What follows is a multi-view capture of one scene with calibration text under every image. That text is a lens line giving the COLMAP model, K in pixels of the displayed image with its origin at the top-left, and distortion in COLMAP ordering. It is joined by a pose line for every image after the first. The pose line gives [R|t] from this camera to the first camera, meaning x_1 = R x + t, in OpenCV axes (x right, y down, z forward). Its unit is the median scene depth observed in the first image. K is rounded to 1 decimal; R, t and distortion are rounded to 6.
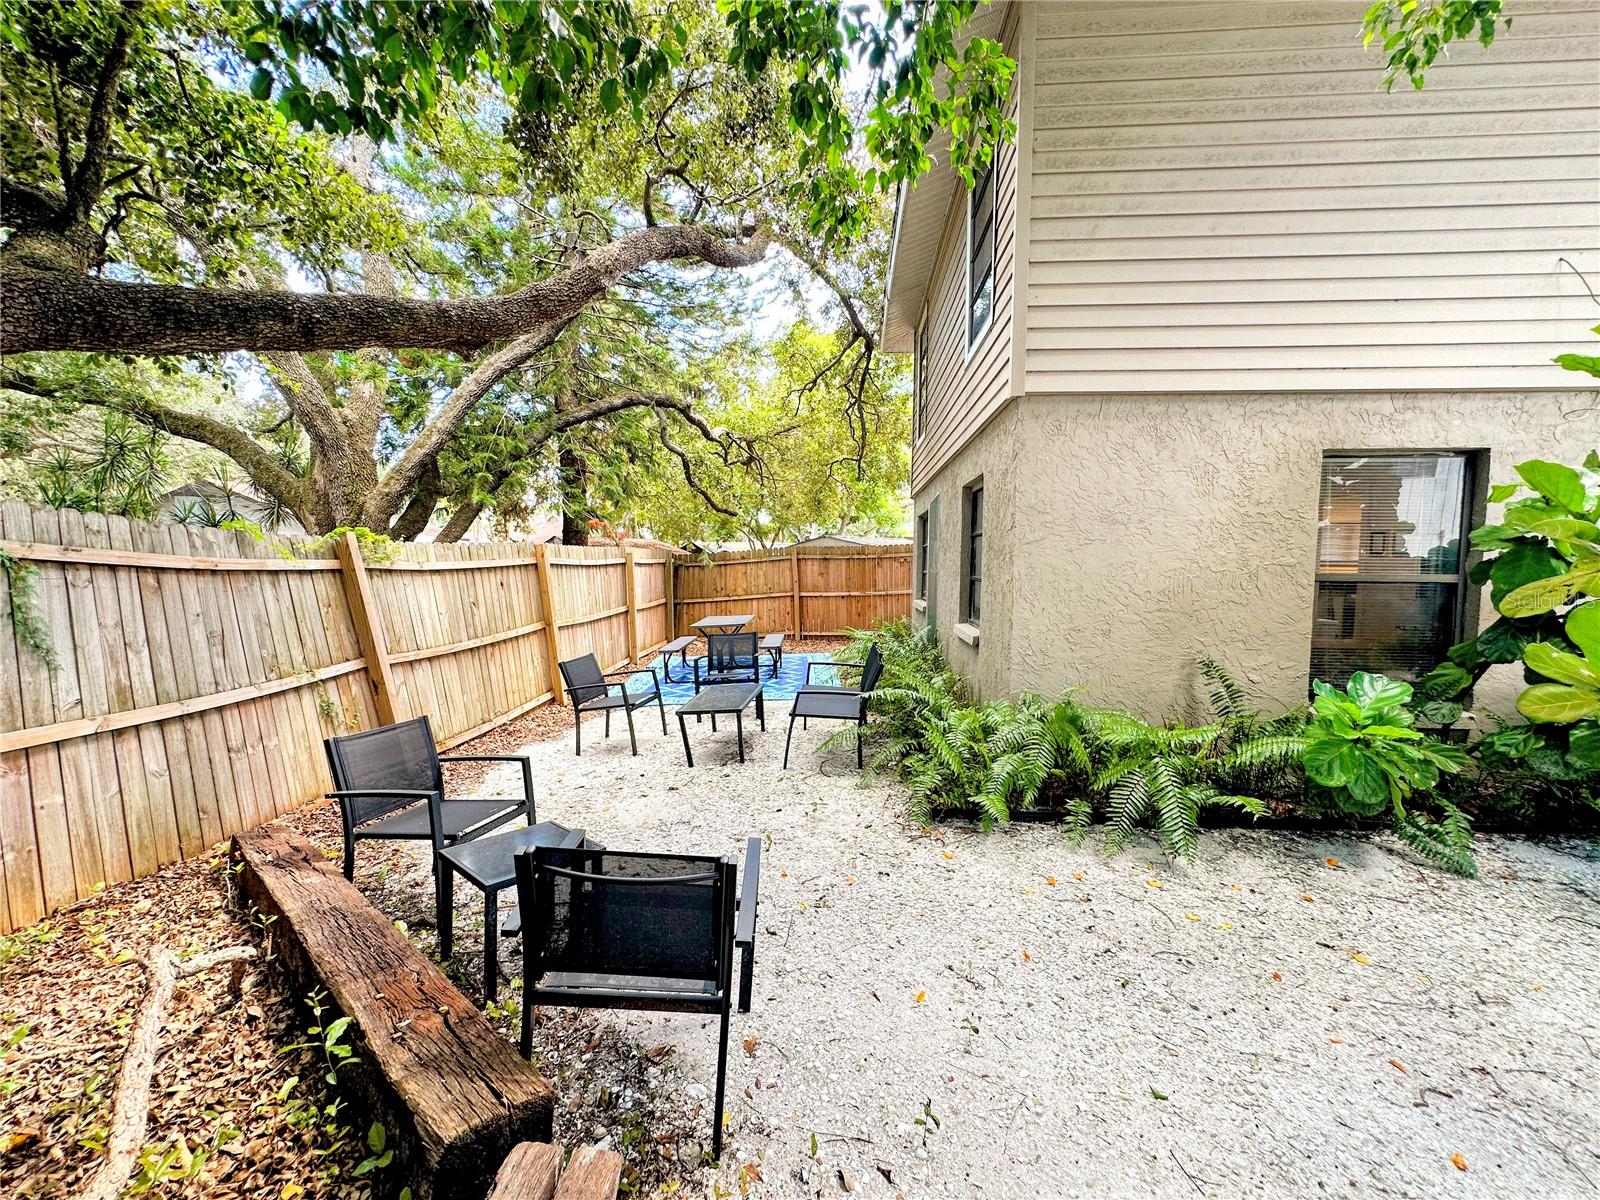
lens RADIAL K [[636.6, 0, 801.1], [0, 636.6, 601.1], [0, 0, 1]] dist [-0.000006, -0.000173]
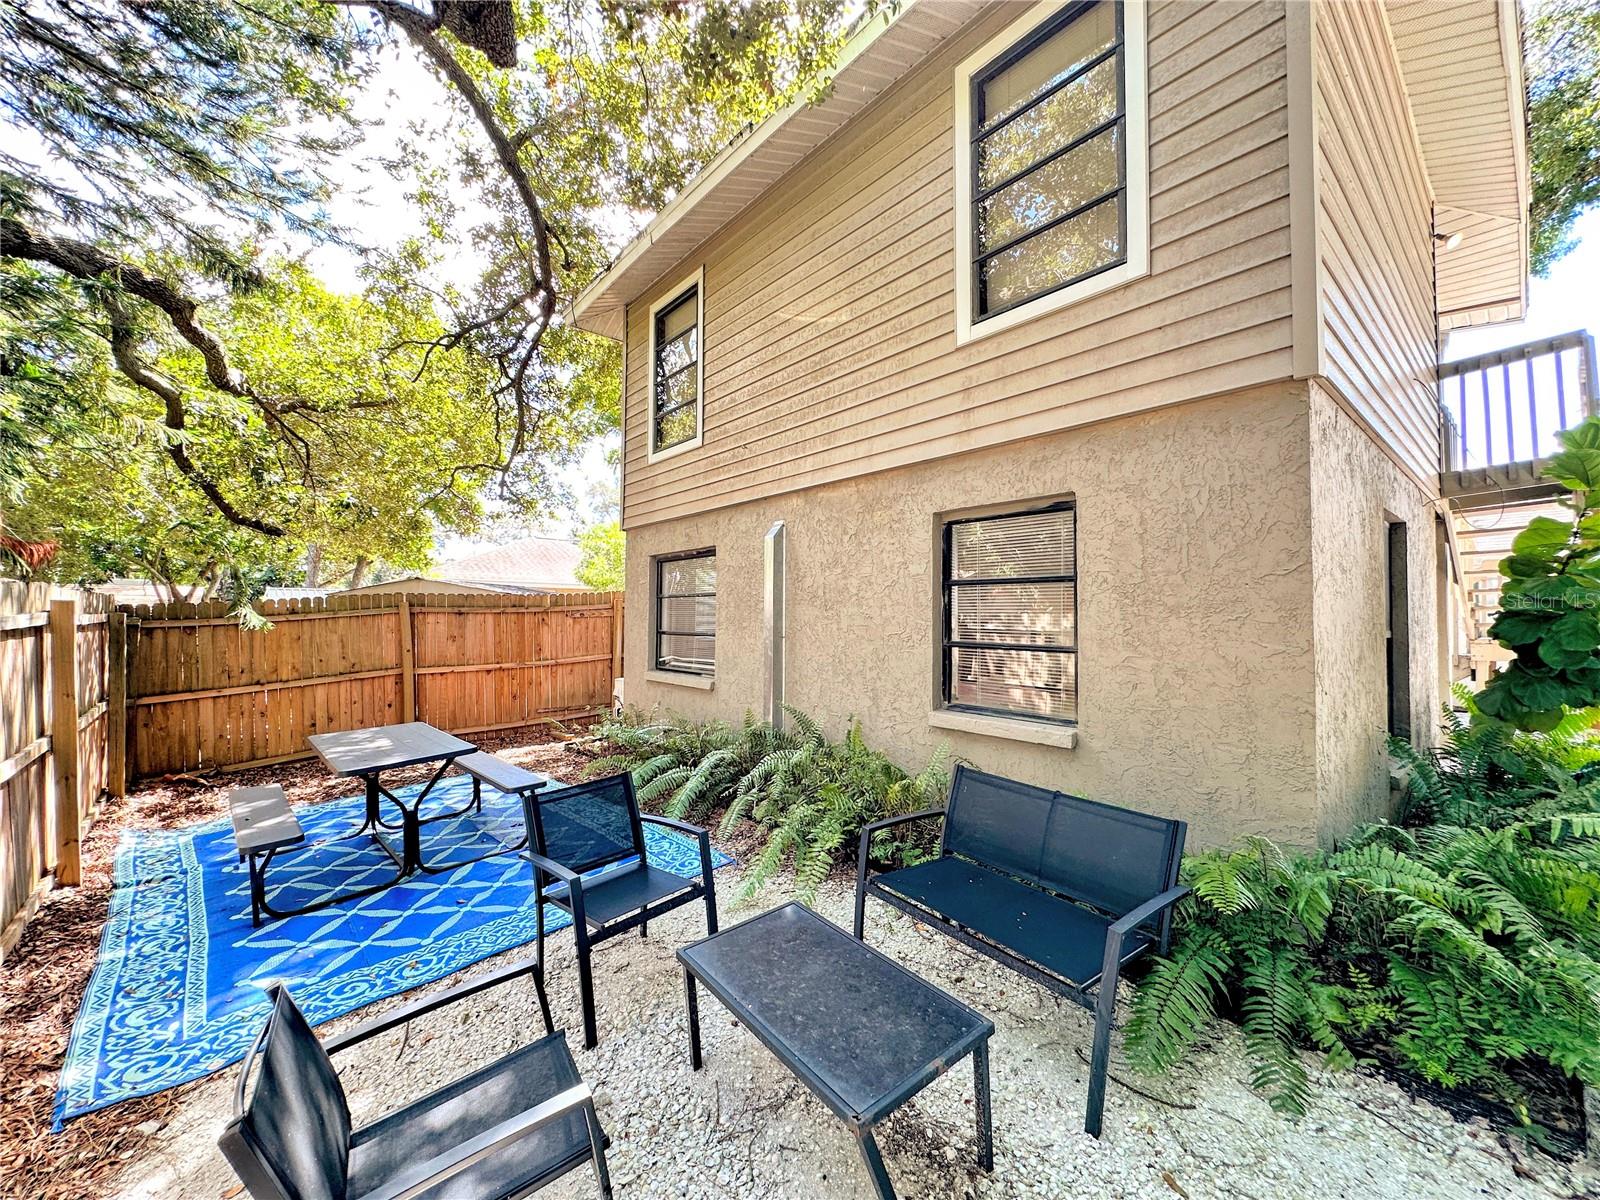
lens RADIAL K [[636.6, 0, 801.1], [0, 636.6, 601.1], [0, 0, 1]] dist [-0.000006, -0.000173]
pose [[0.707508, 0.011936, 0.706605, -0.508662], [0.045457, 0.997018, -0.062357, -0.067138], [-0.705242, 0.076238, 0.704855, 0.905936]]
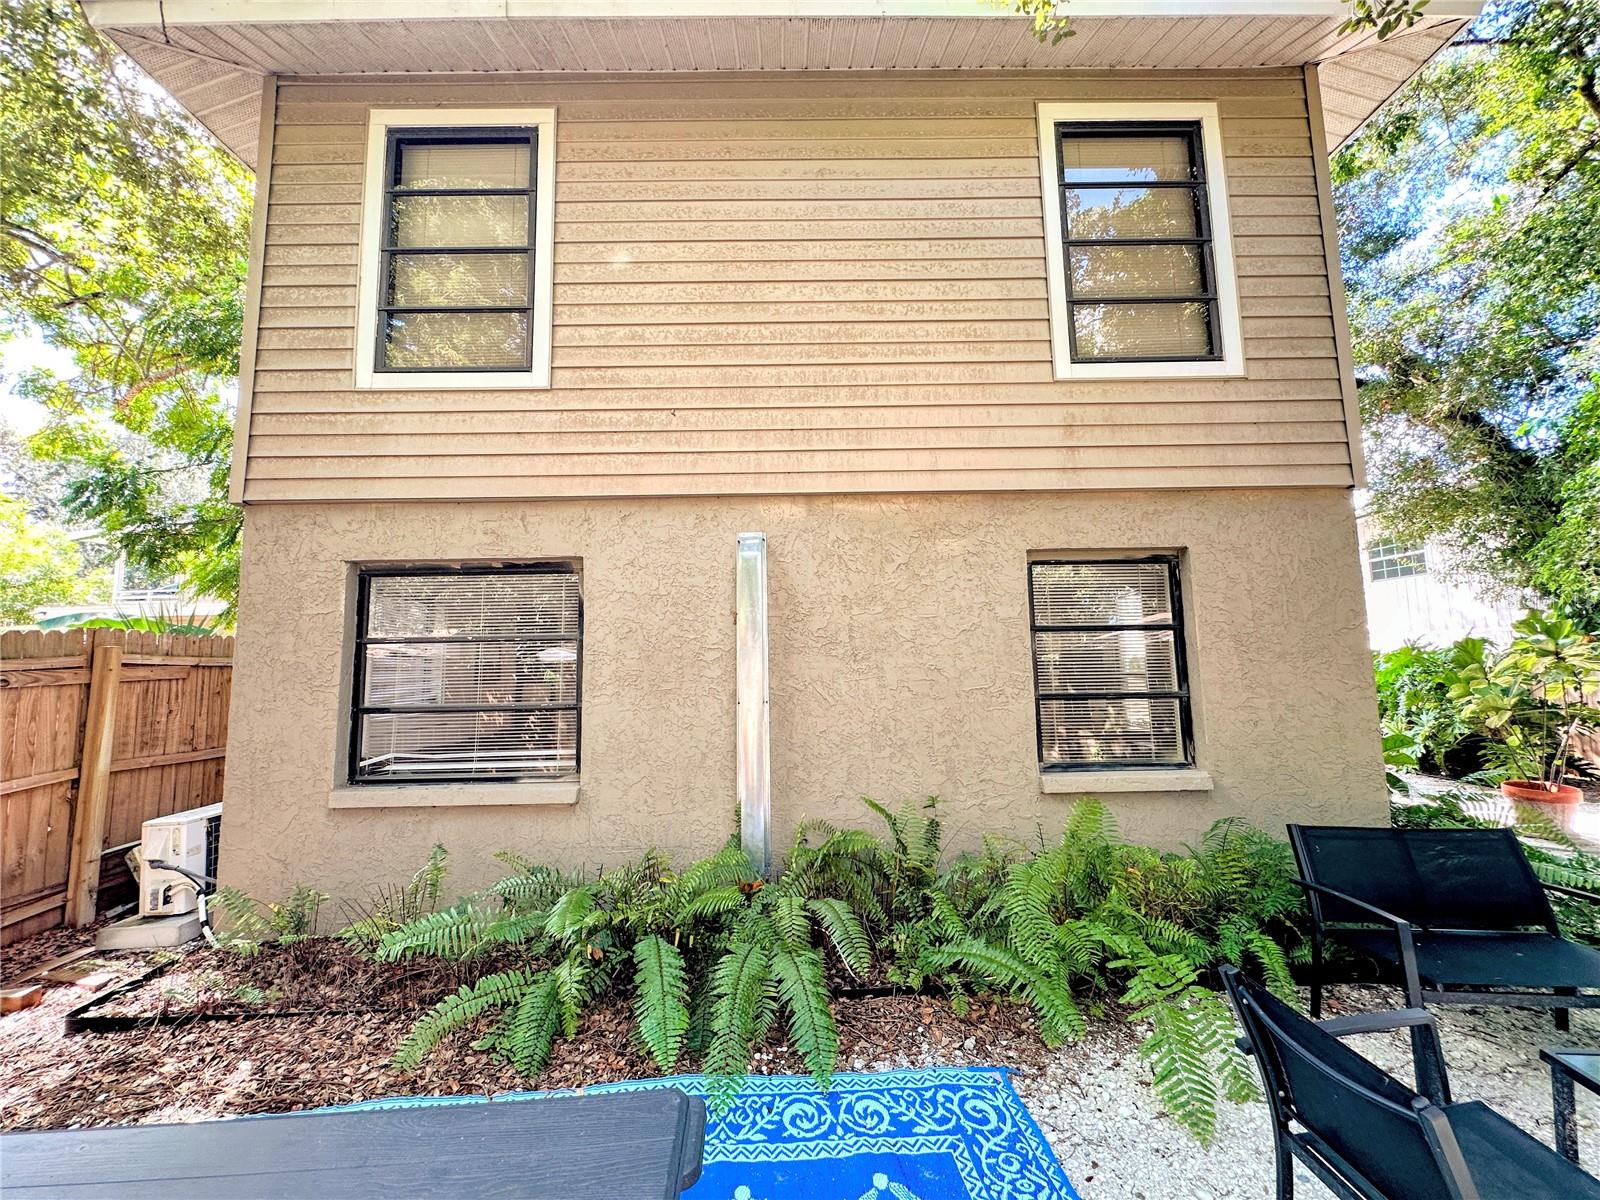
lens RADIAL K [[587.8, 0, 799.2], [0, 587.8, 616.5], [0, 0, 1]] dist [0.000119, -0.000059]
pose [[-0.083047, 0.086895, 0.992750, -0.437533], [0.078118, 0.993693, -0.080443, -0.125837], [-0.993479, 0.070871, -0.089311, 1.884250]]
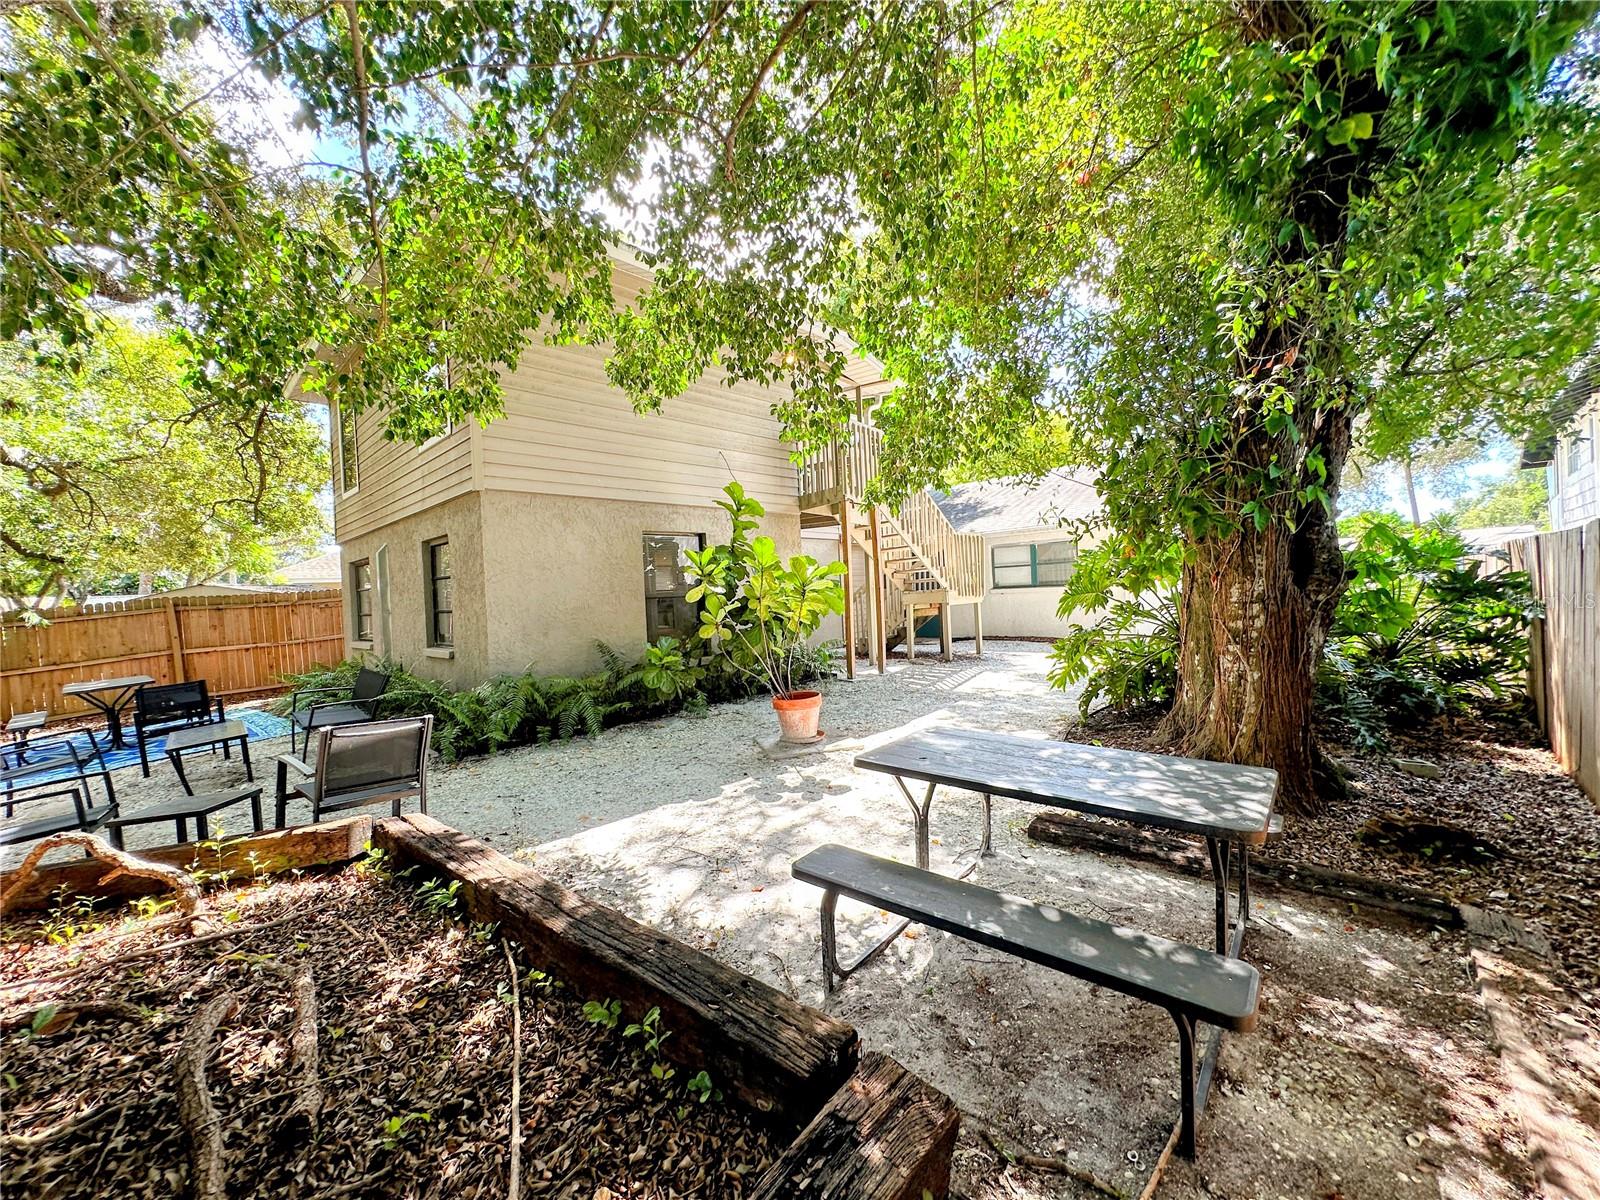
lens RADIAL K [[636.6, 0, 801.1], [0, 636.6, 601.1], [0, 0, 1]] dist [-0.000006, -0.000173]
pose [[0.636650, -0.051984, 0.769399, -0.385511], [0.100406, 0.994820, -0.015869, 0.058156], [-0.764588, 0.087355, 0.638571, -0.605894]]
